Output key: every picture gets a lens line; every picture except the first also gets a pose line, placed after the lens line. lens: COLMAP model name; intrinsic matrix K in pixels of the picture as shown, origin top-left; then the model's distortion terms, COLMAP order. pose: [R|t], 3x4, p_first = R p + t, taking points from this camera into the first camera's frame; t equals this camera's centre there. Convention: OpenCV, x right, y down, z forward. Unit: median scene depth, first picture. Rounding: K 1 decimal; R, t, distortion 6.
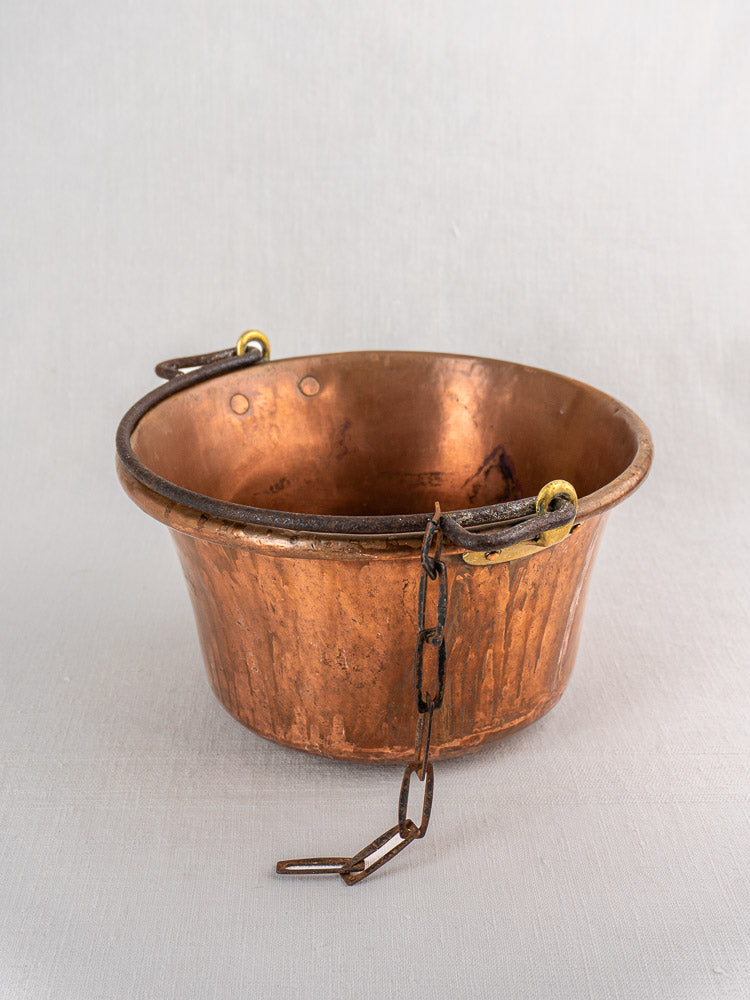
lens RADIAL K [[1543.2, 0, 351.8], [0, 1543.2, 469.4], [0, 0, 1]] dist [-0.033669, -0.114721]
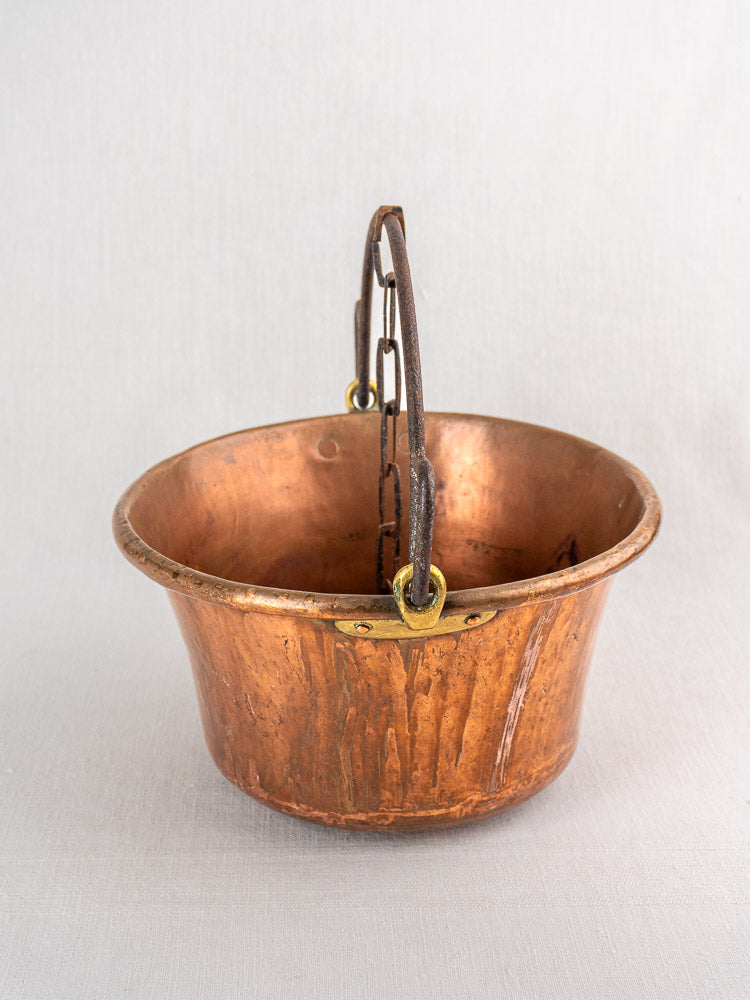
lens RADIAL K [[1543.2, 0, 351.8], [0, 1543.2, 469.4], [0, 0, 1]] dist [-0.033669, -0.114721]
pose [[0.886360, 0.151289, -0.437582, 0.461360], [-0.164579, 0.986334, 0.007645, -0.045961], [0.432759, 0.065241, 0.899146, 0.110707]]
